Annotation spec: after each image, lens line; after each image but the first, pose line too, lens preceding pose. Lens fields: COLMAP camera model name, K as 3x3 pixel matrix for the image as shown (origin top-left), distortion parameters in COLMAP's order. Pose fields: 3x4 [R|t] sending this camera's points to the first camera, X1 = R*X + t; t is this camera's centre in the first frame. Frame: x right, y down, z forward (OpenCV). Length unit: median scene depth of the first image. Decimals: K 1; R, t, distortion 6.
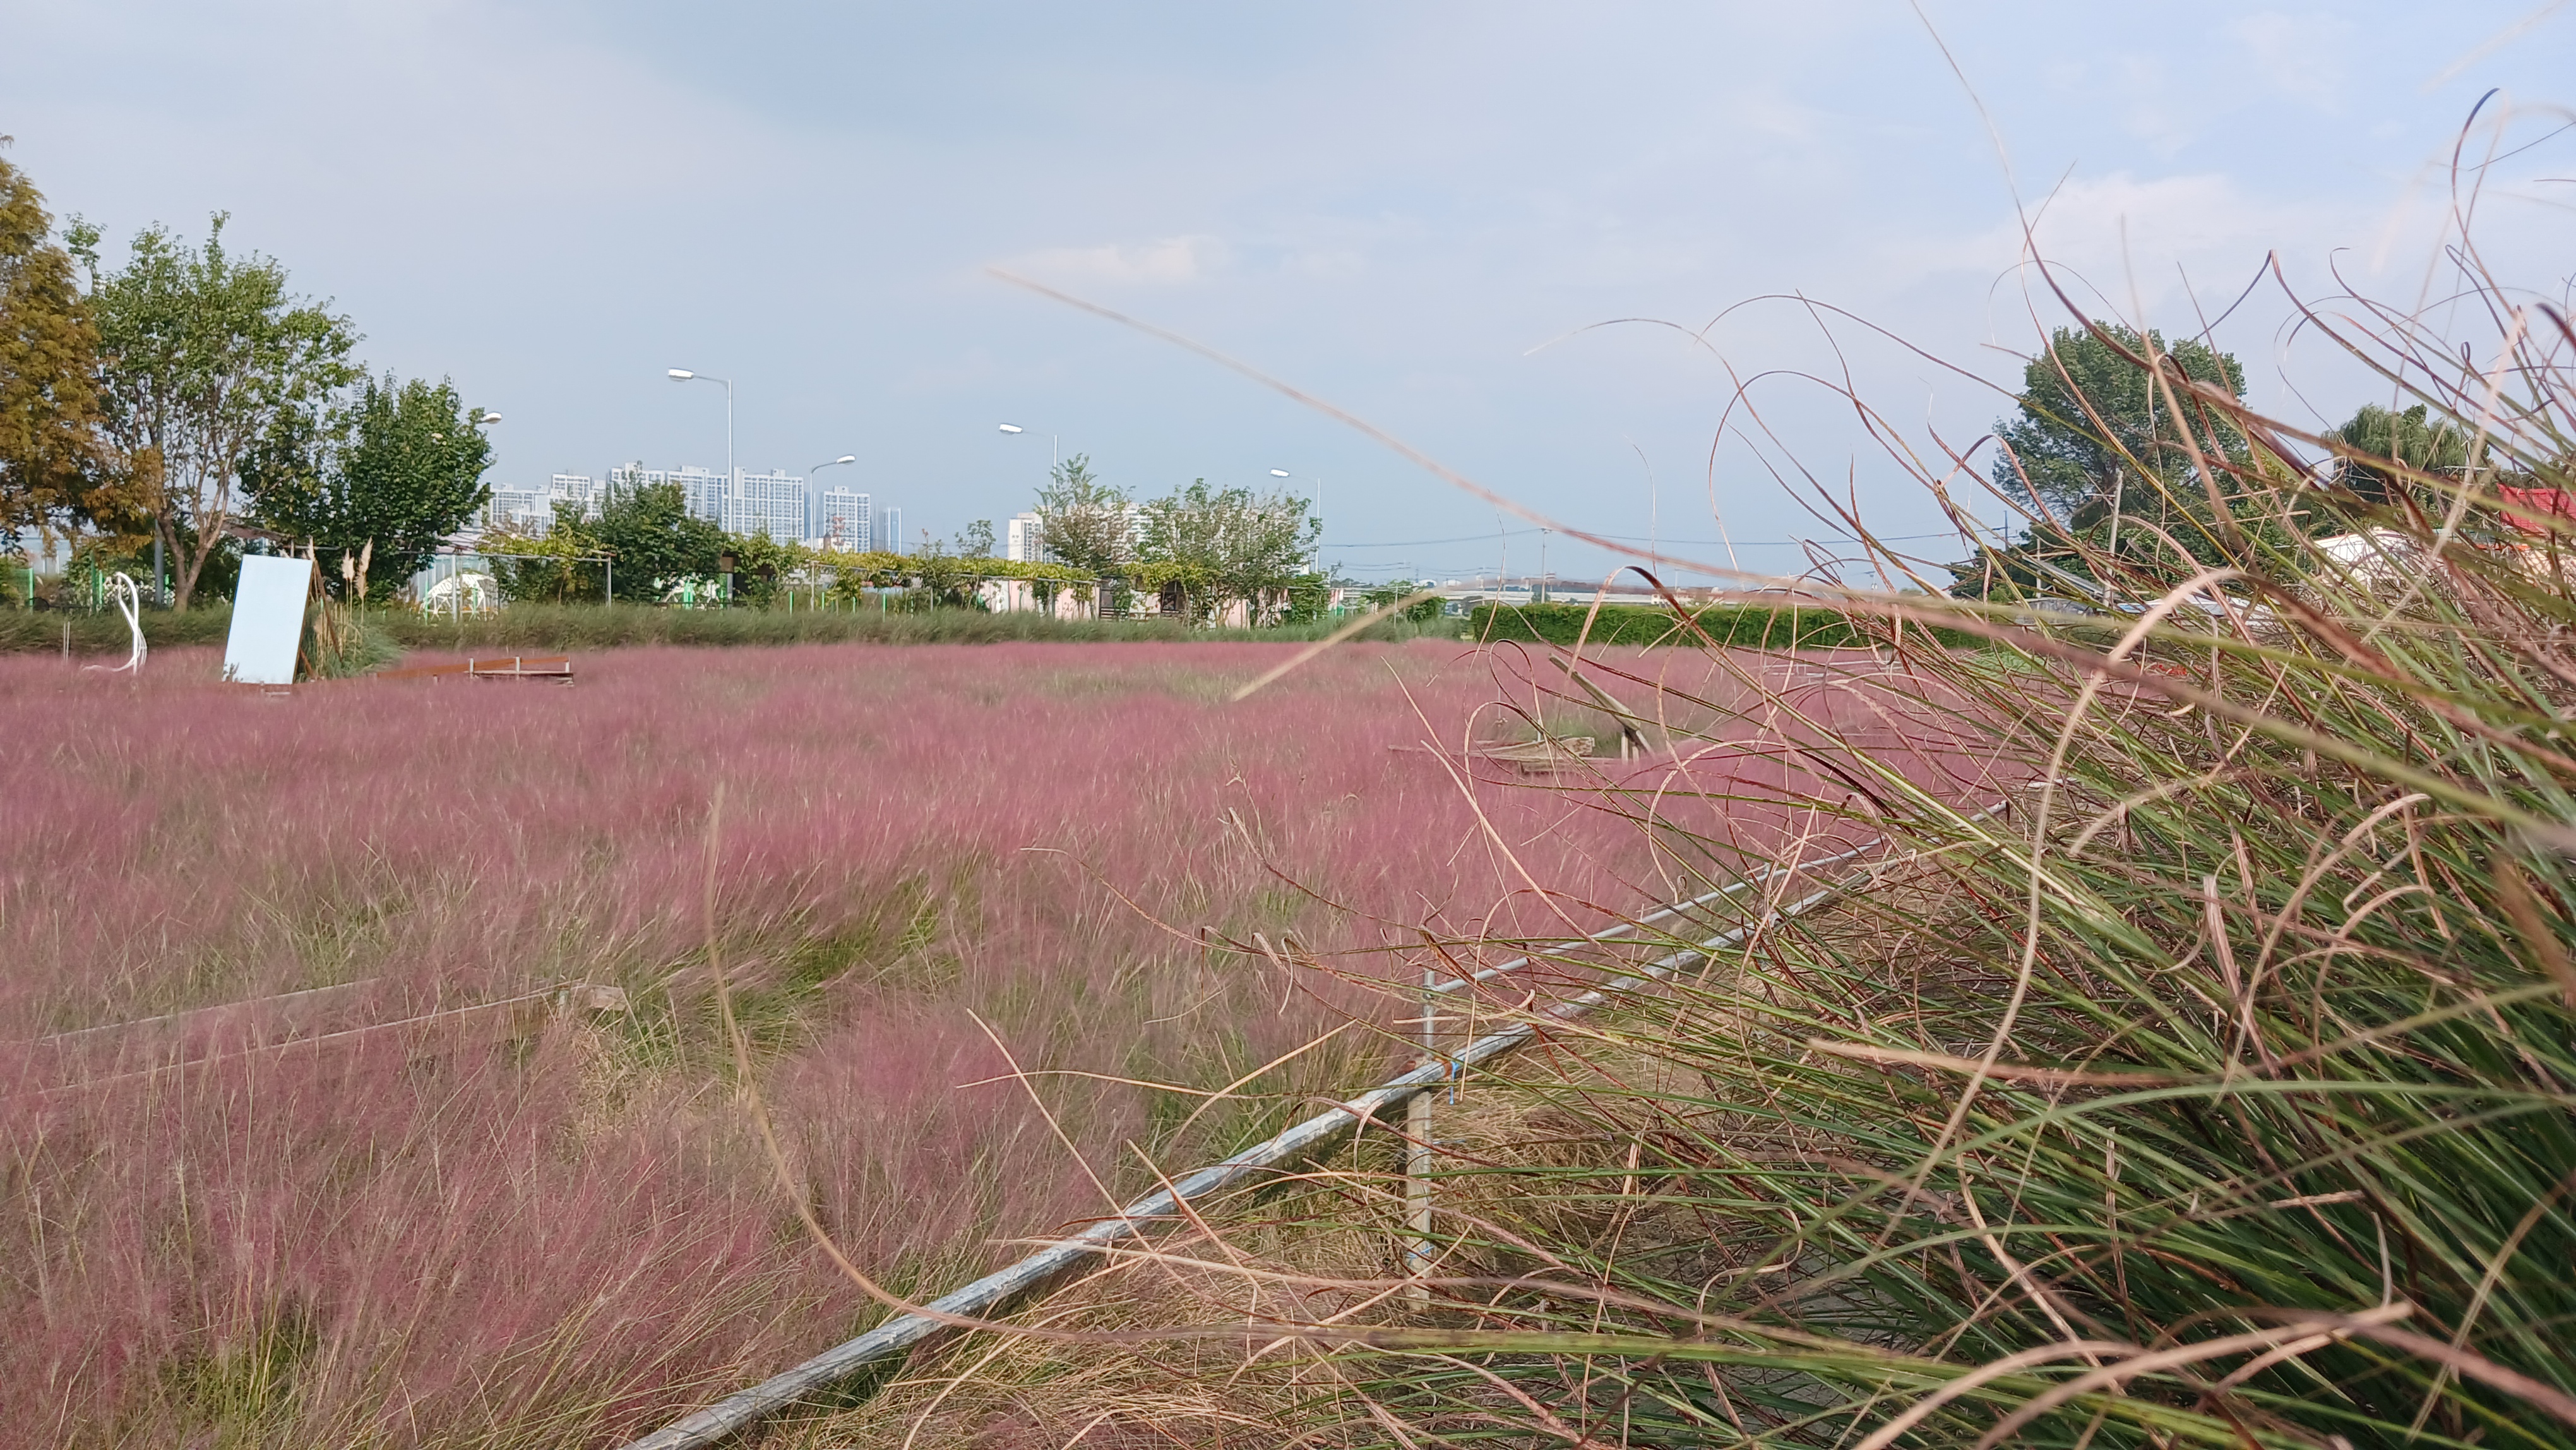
lens RADIAL K [[1946.3, 0, 1339.3], [0, 1946.3, 717.3], [0, 0, 1]] dist [-0.001371, -0.029215]
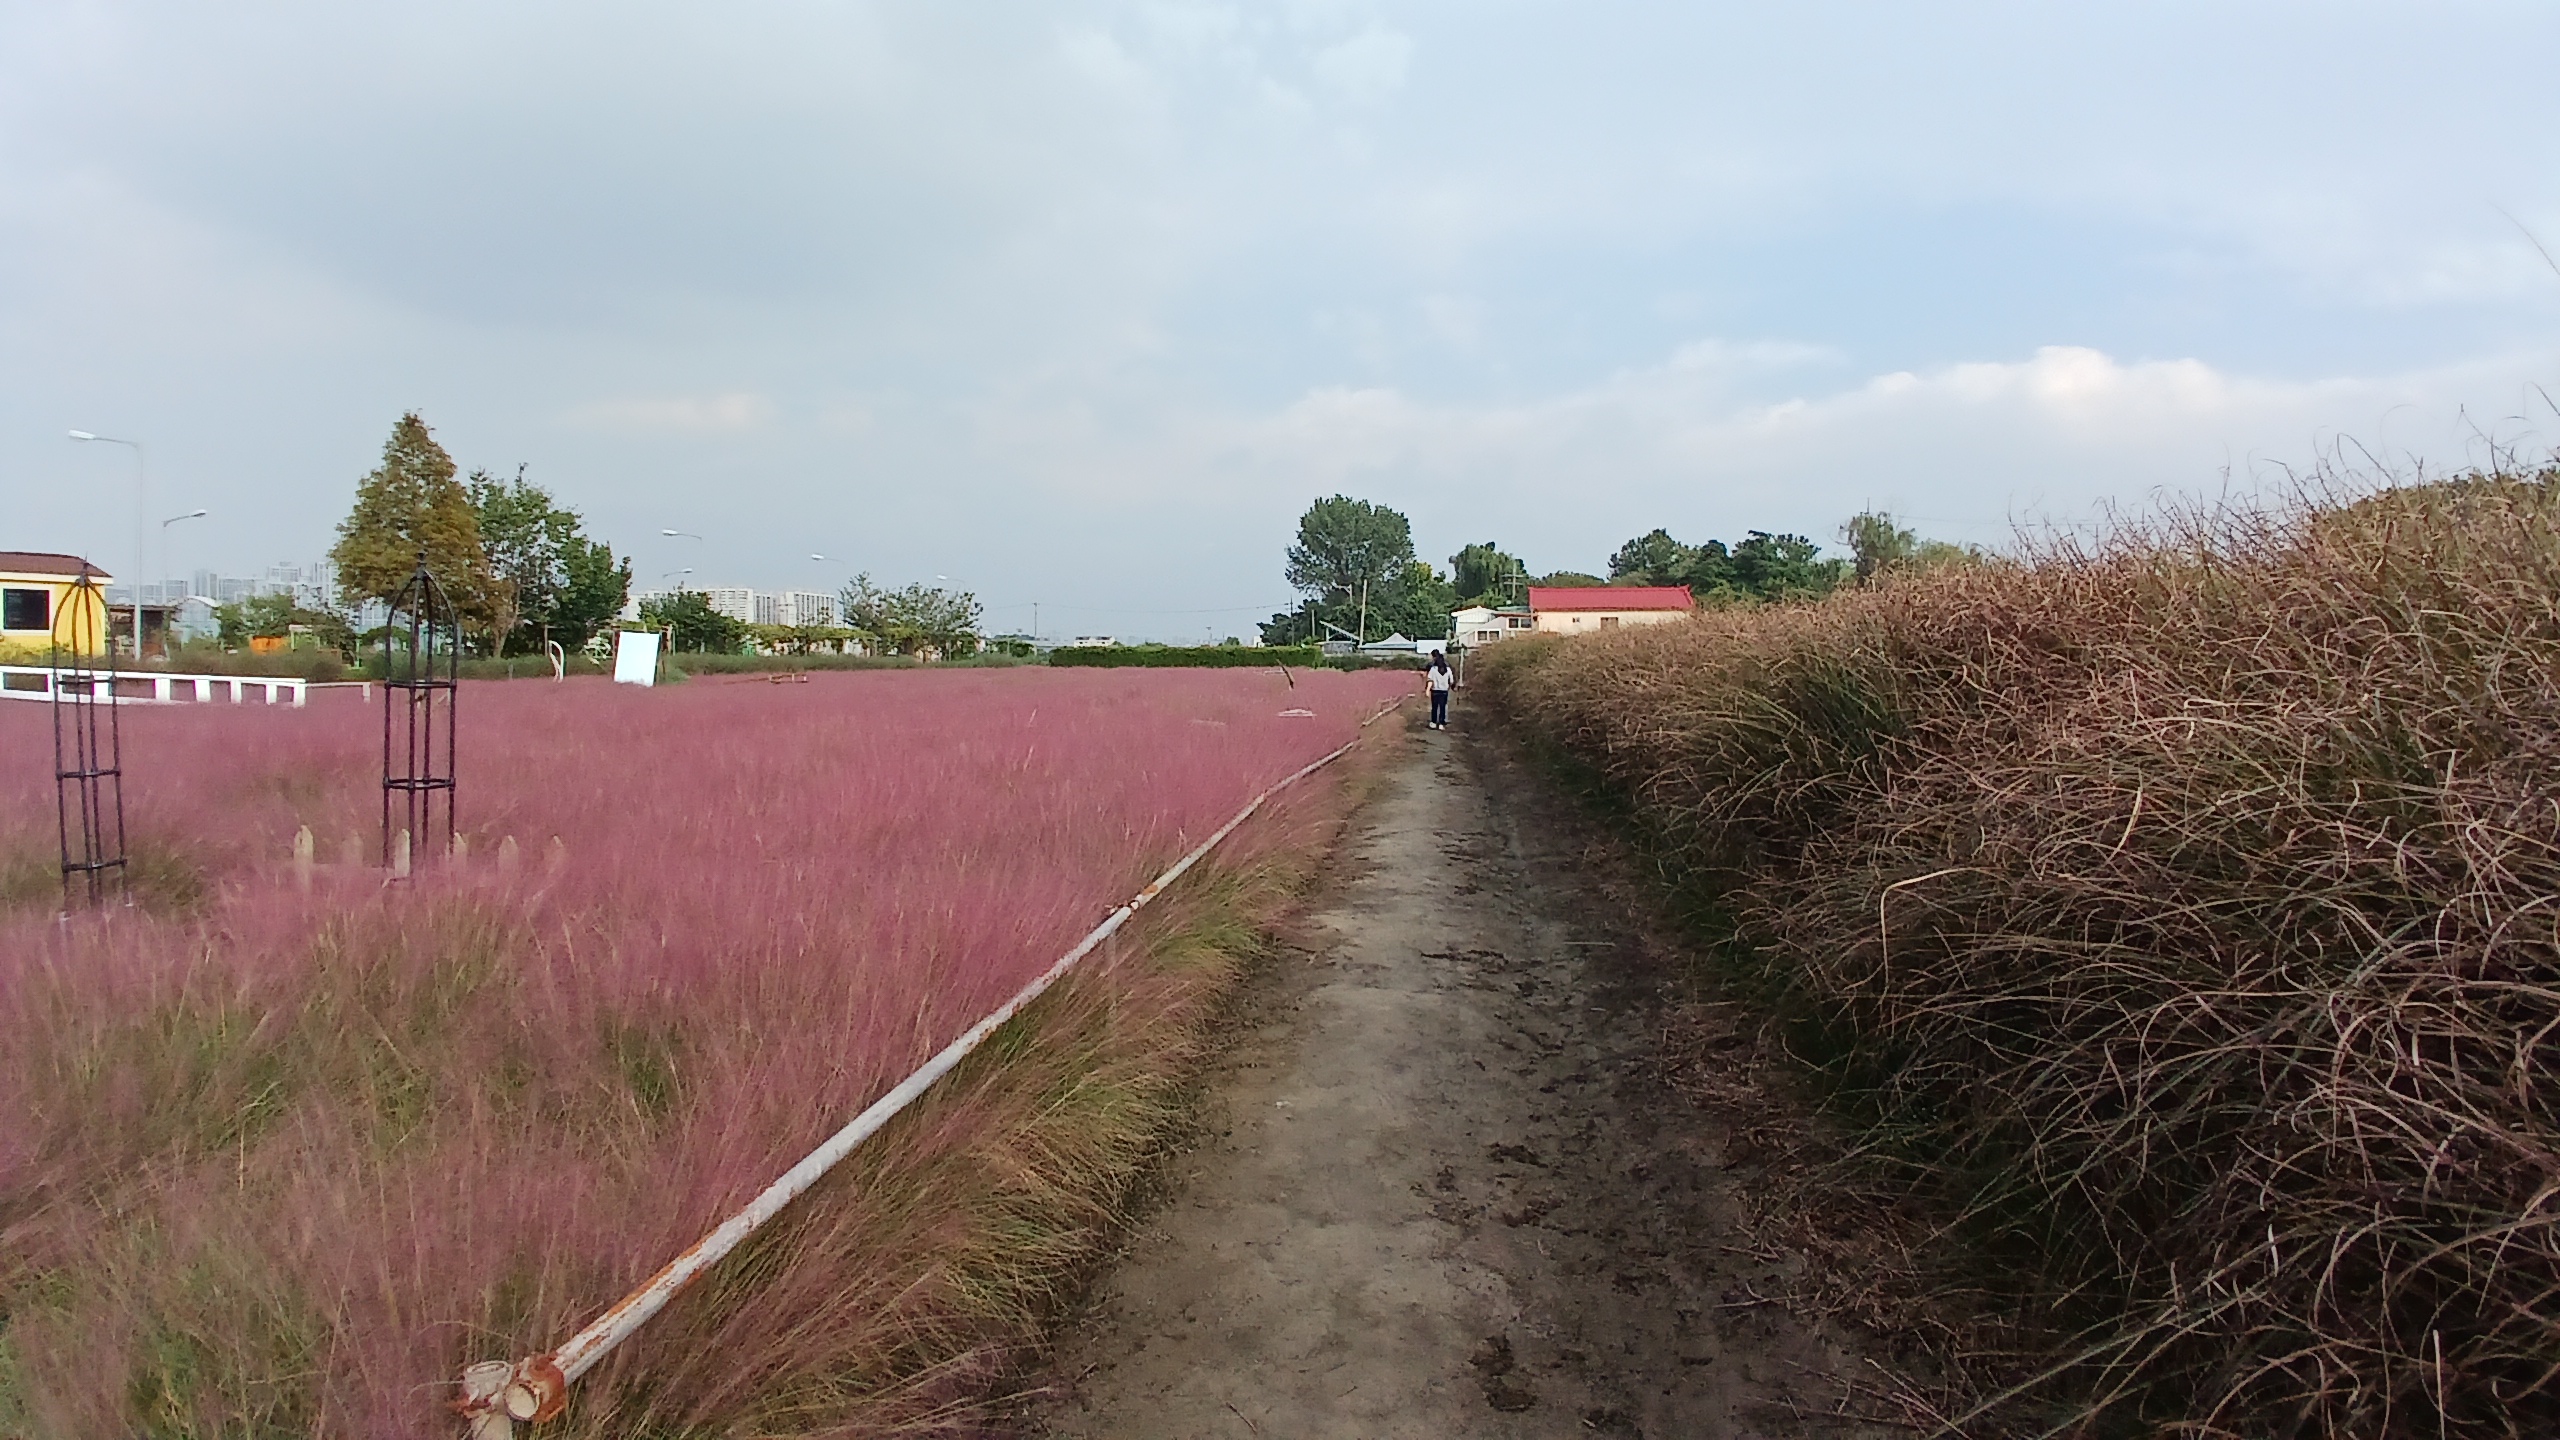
lens RADIAL K [[1219.7, 0, 1293.9], [0, 1219.7, 702.0], [0, 0, 1]] dist [-0.042771, -0.003225]
pose [[0.940440, -0.027863, 0.338816, -0.114198], [0.032012, 0.999465, -0.006664, 0.010373], [-0.338450, 0.017114, 0.940829, -0.195537]]
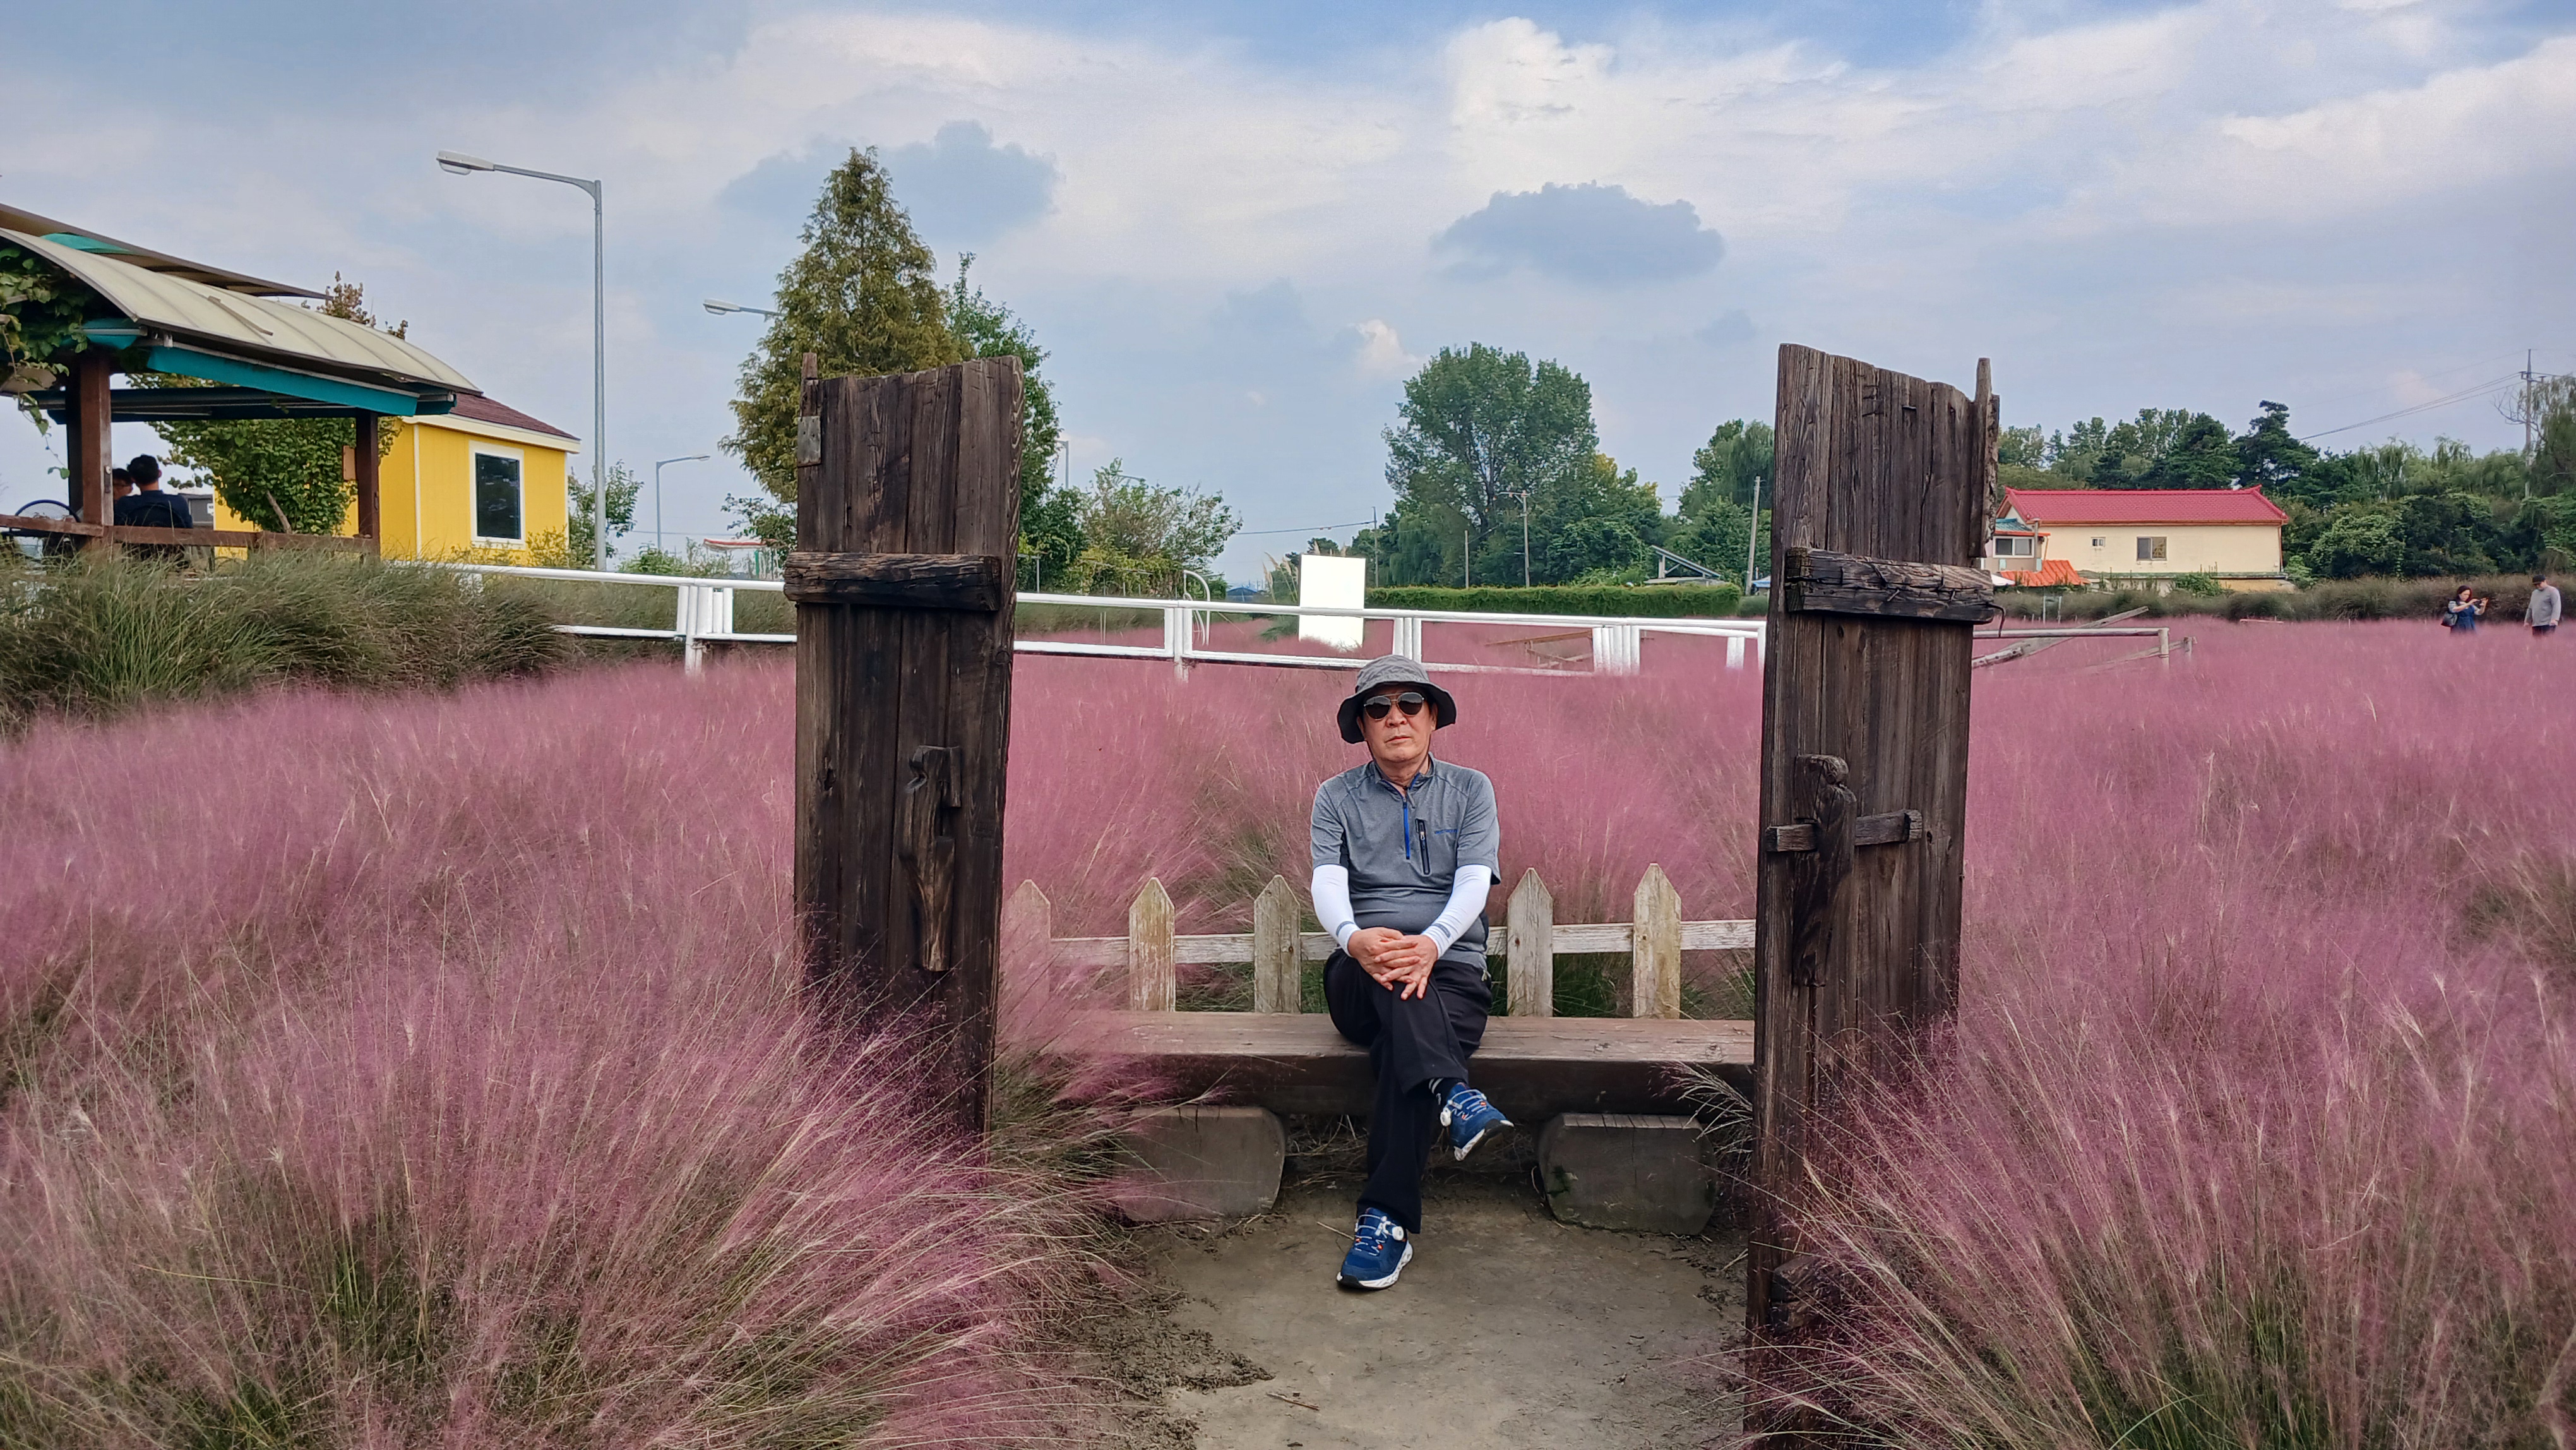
lens RADIAL K [[1946.3, 0, 1289.9], [0, 1946.3, 735.0], [0, 0, 1]] dist [-0.001371, -0.029215]
pose [[0.916938, -0.049033, 0.396005, -0.379648], [0.044269, 0.998795, 0.021165, 0.001822], [-0.396566, -0.001876, 0.918004, -0.054254]]
